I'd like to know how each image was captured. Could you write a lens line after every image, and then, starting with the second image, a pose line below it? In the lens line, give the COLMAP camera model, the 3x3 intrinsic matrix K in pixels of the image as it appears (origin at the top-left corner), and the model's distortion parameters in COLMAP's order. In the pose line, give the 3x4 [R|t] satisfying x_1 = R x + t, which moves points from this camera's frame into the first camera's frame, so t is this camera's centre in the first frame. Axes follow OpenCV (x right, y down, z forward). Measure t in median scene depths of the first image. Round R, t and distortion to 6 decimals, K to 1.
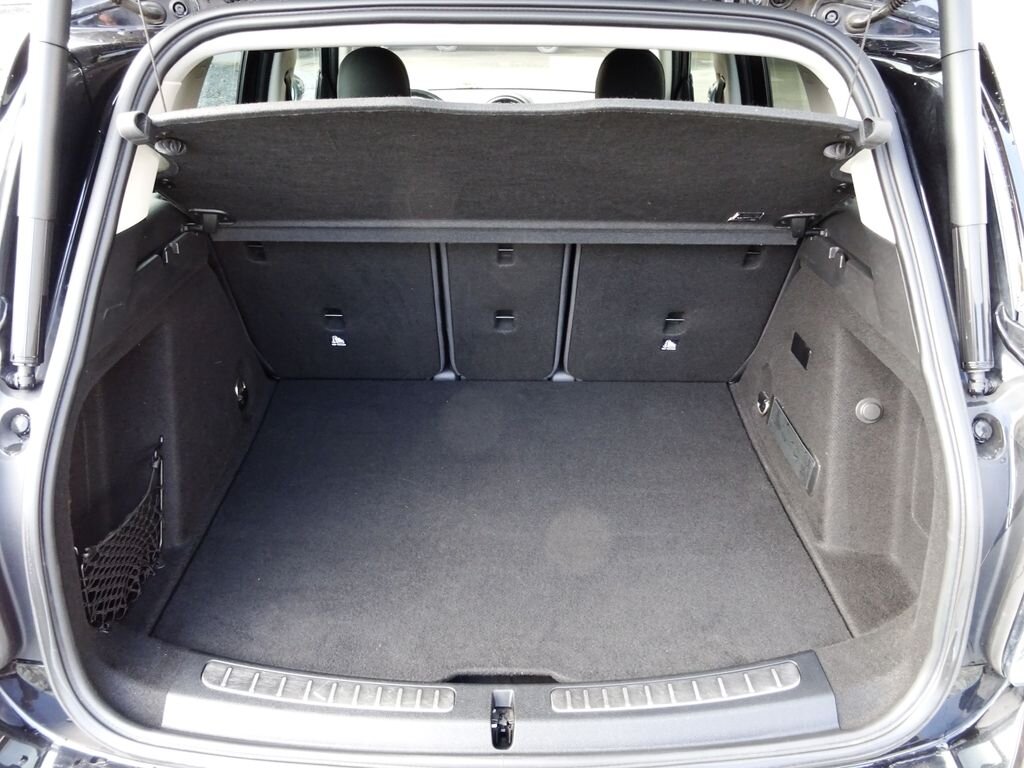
lens RADIAL K [[744.2, 0, 515.3], [0, 744.2, 391.8], [0, 0, 1]] dist [-0.000179, 0.000285]
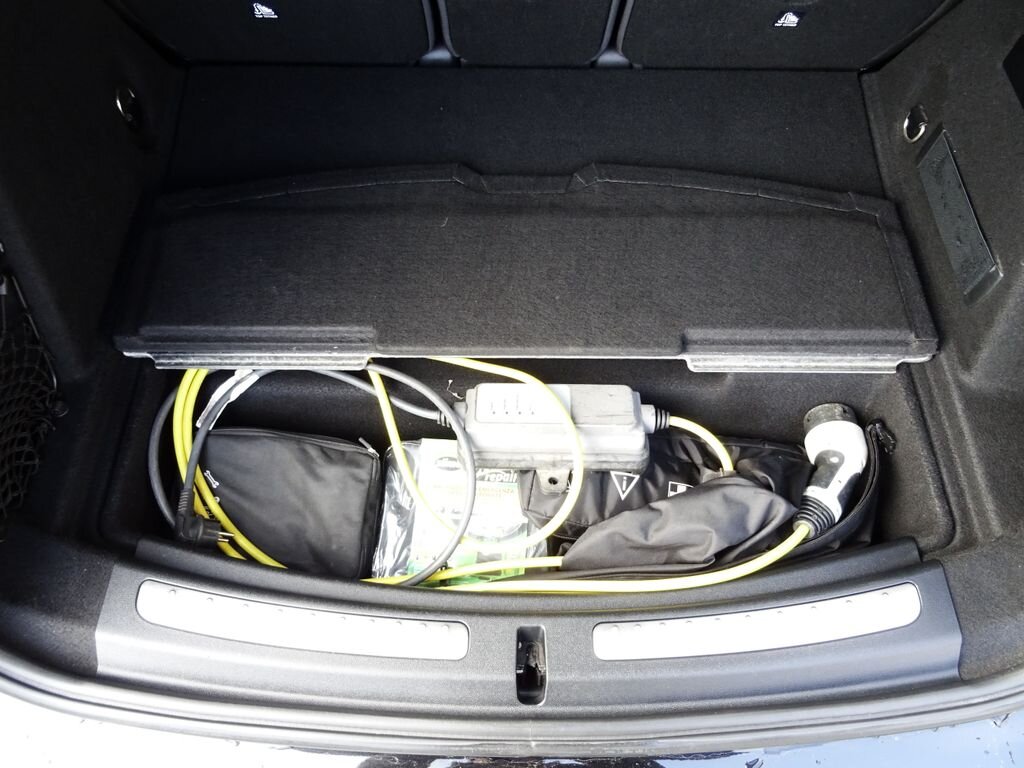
lens RADIAL K [[744.2, 0, 515.3], [0, 744.2, 391.8], [0, 0, 1]] dist [-0.000179, 0.000285]
pose [[0.999948, 0.007602, -0.006843, -0.019817], [-0.002772, 0.845387, 0.534147, -0.146579], [0.009846, -0.534100, 0.845364, 0.326878]]
